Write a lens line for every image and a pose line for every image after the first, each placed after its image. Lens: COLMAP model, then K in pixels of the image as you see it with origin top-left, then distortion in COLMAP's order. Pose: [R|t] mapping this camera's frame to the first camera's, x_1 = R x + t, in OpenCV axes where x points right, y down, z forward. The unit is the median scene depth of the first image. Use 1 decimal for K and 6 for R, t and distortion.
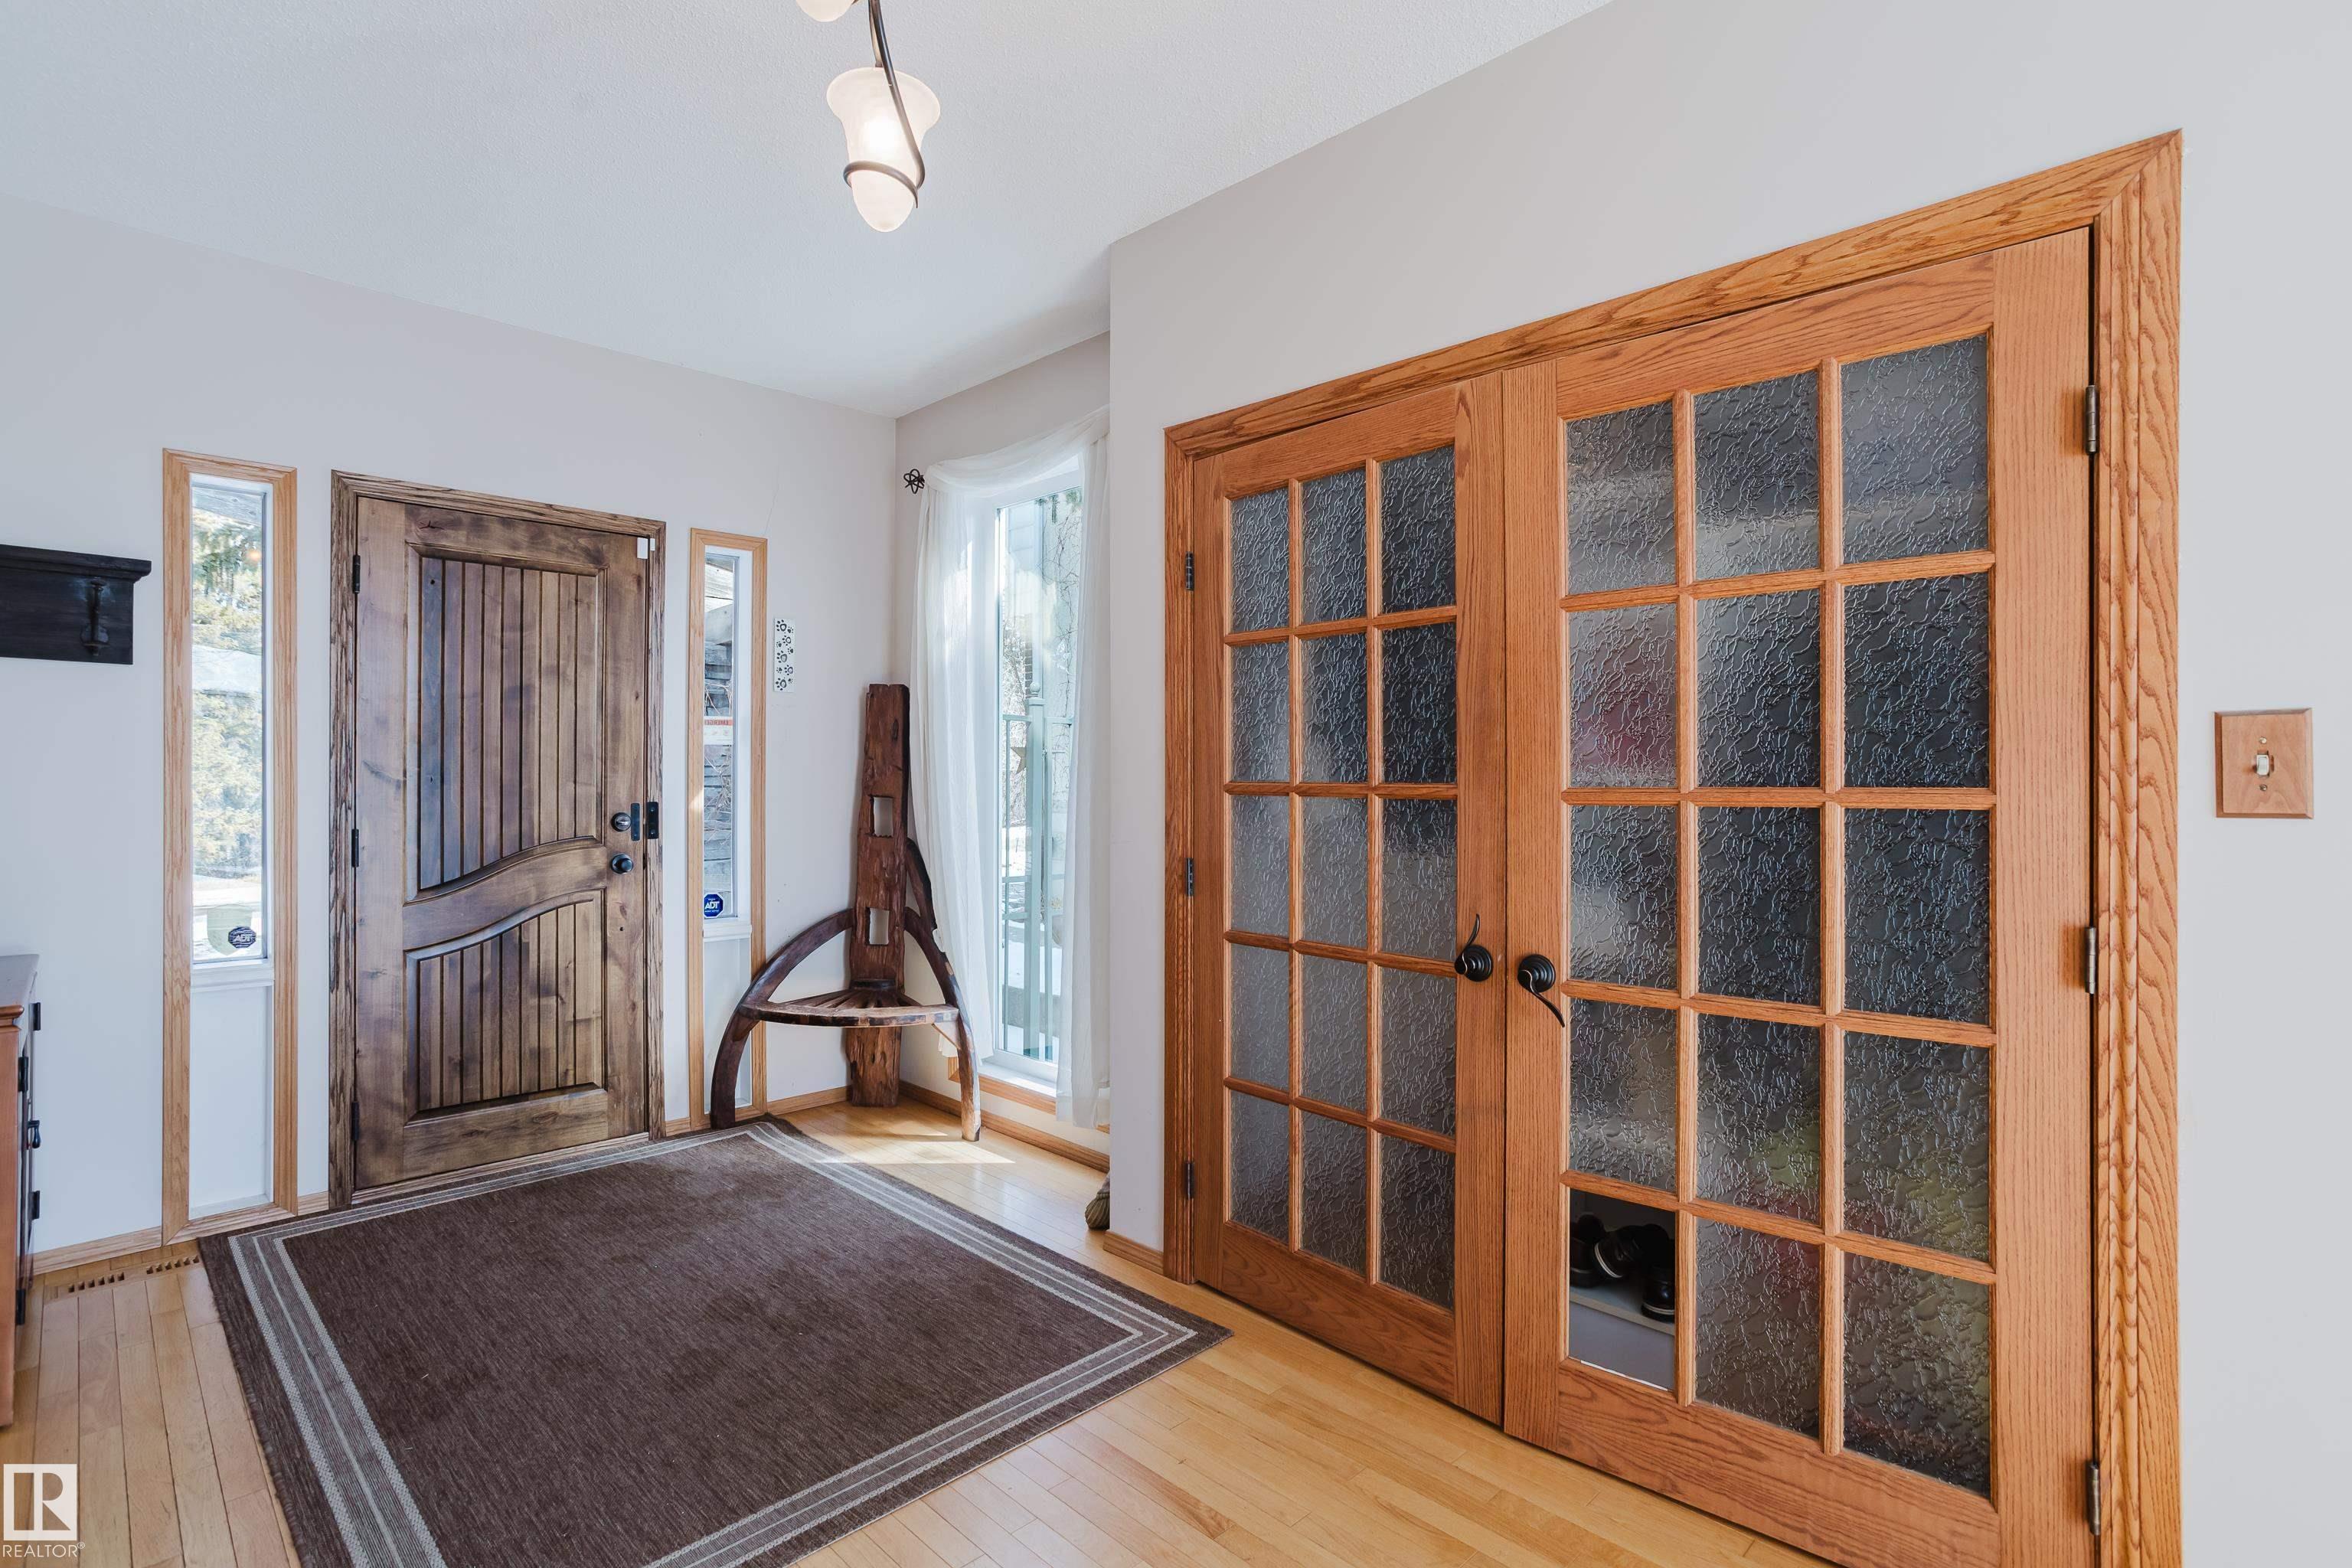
lens RADIAL K [[1122.3, 0, 1176.0], [0, 1122.3, 784.0], [0, 0, 1]] dist [-0.043420, 0.038283]
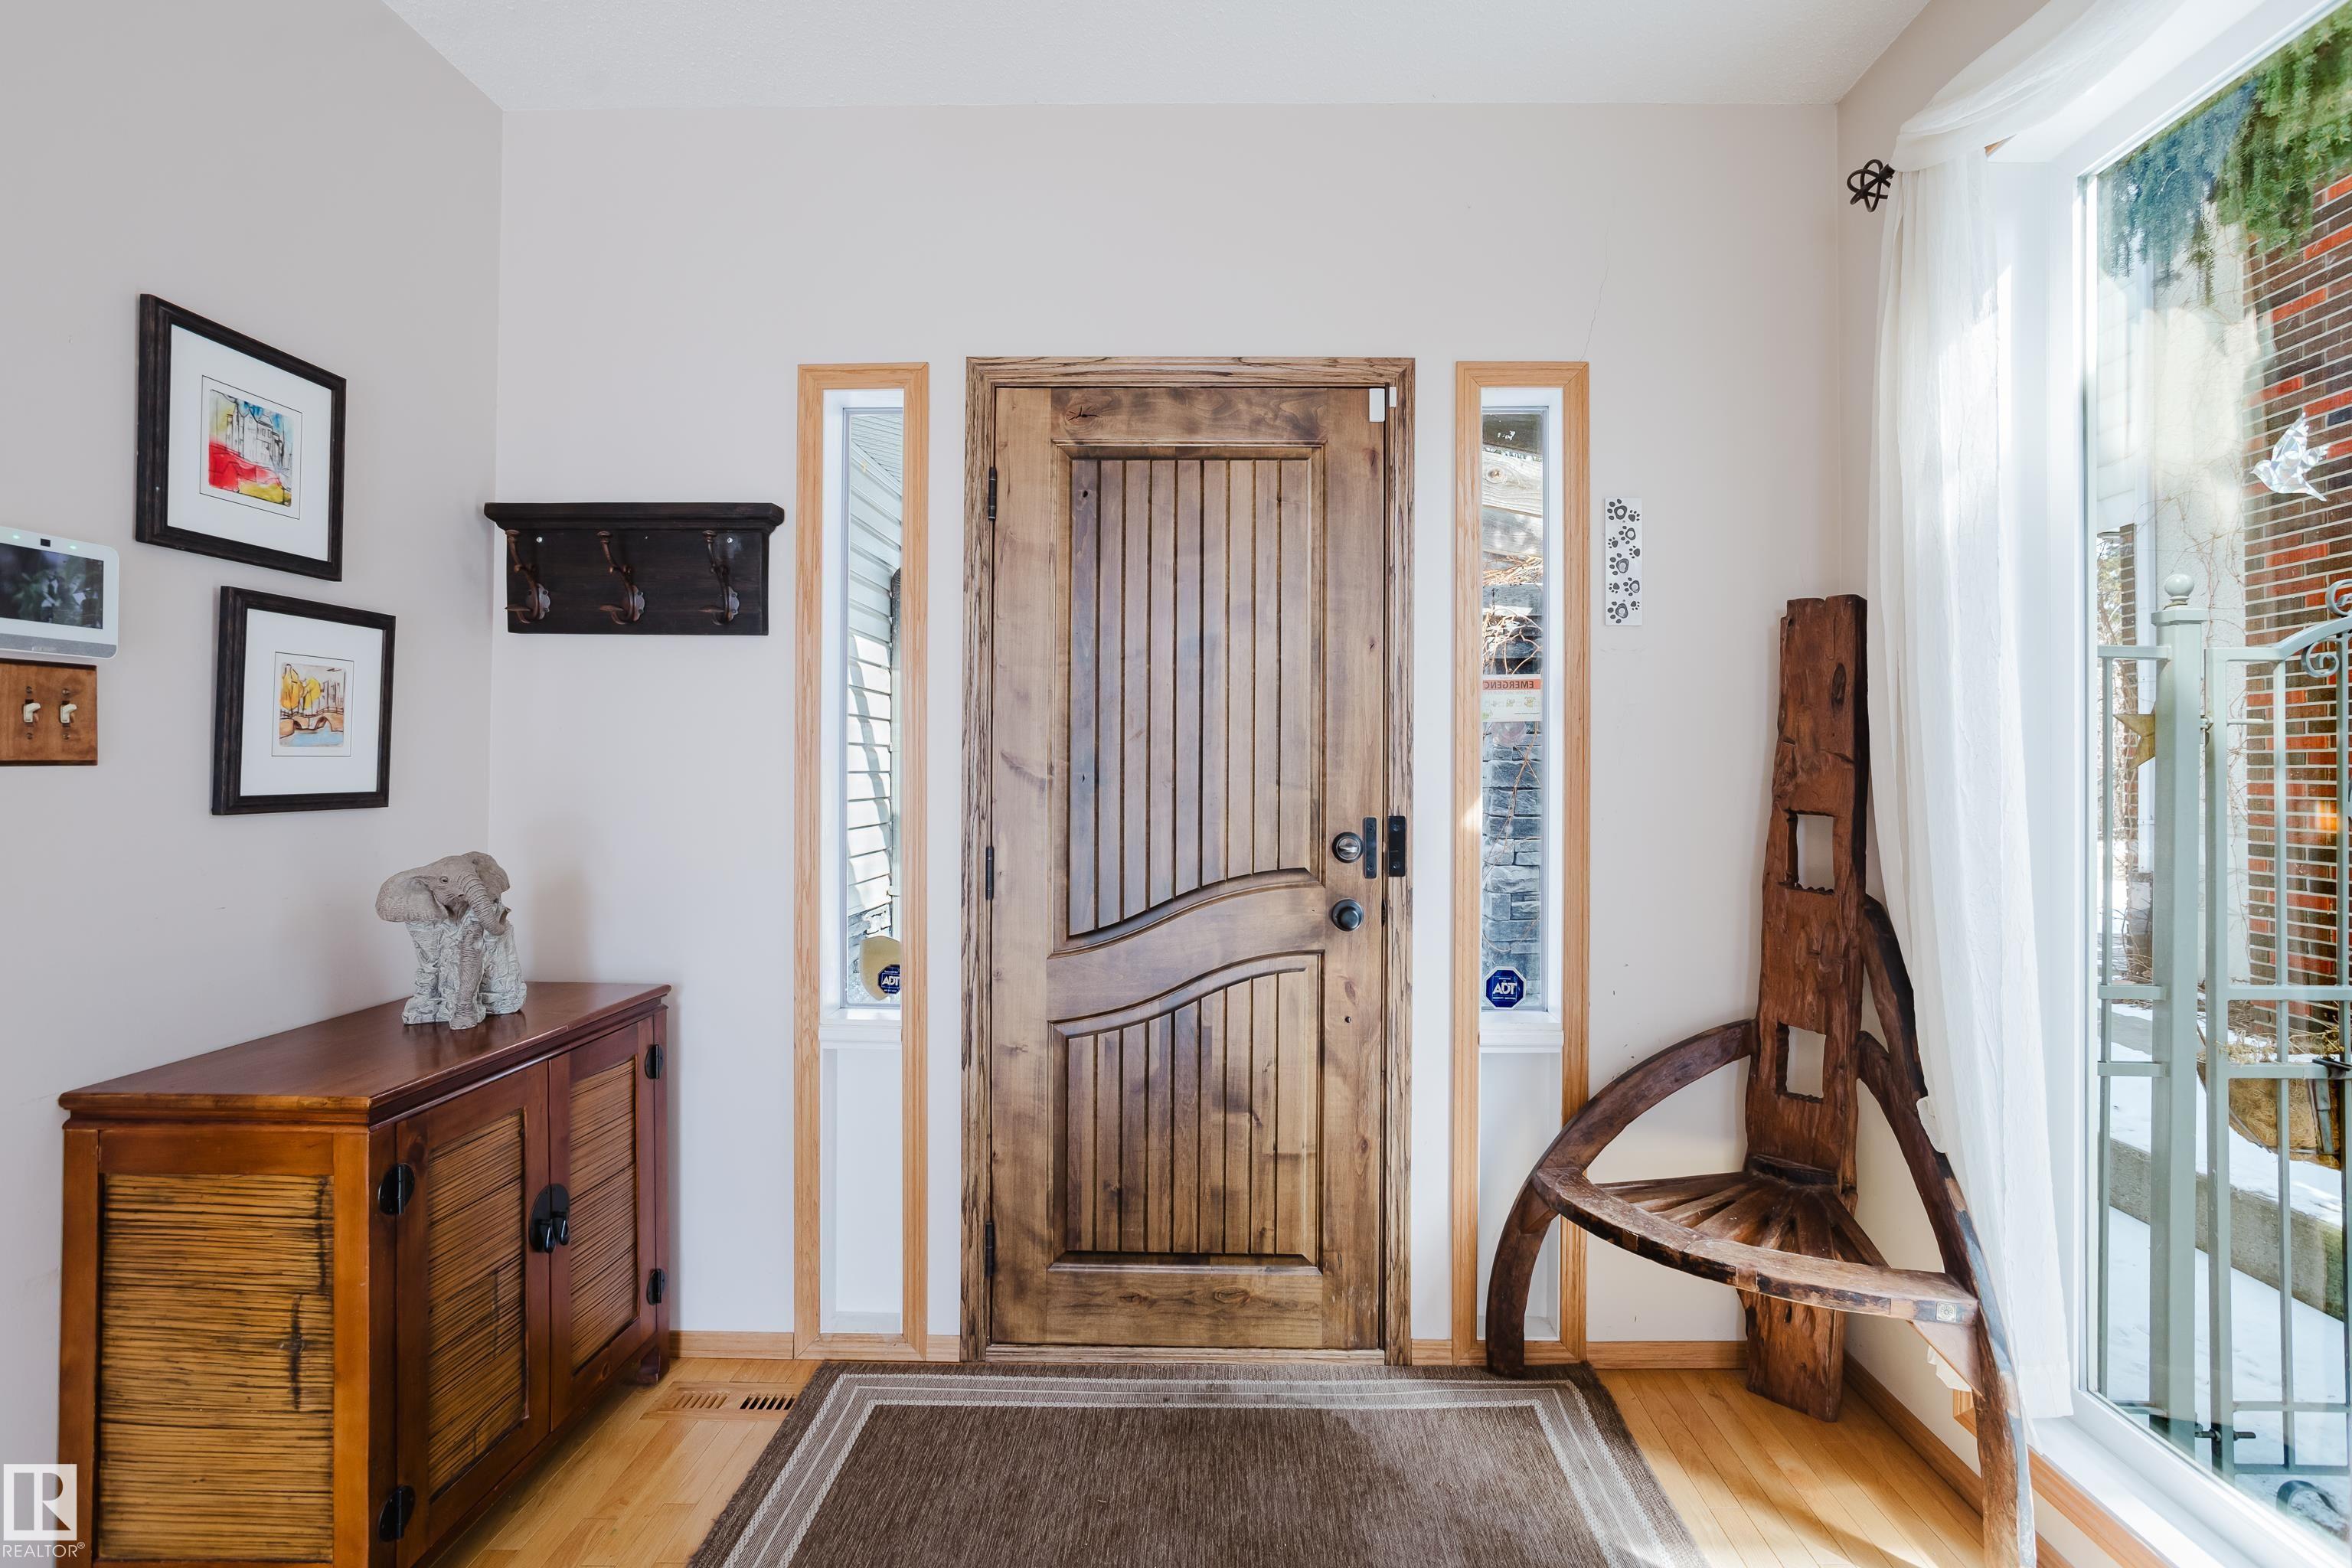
lens RADIAL K [[1168.9, 0, 1193.1], [0, 1168.9, 758.7], [0, 0, 1]] dist [-0.059697, 0.035196]
pose [[0.692469, -0.005930, -0.721423, -0.088456], [-0.006551, 0.999873, -0.014507, -0.005578], [0.721418, 0.014771, 0.692342, 0.494147]]
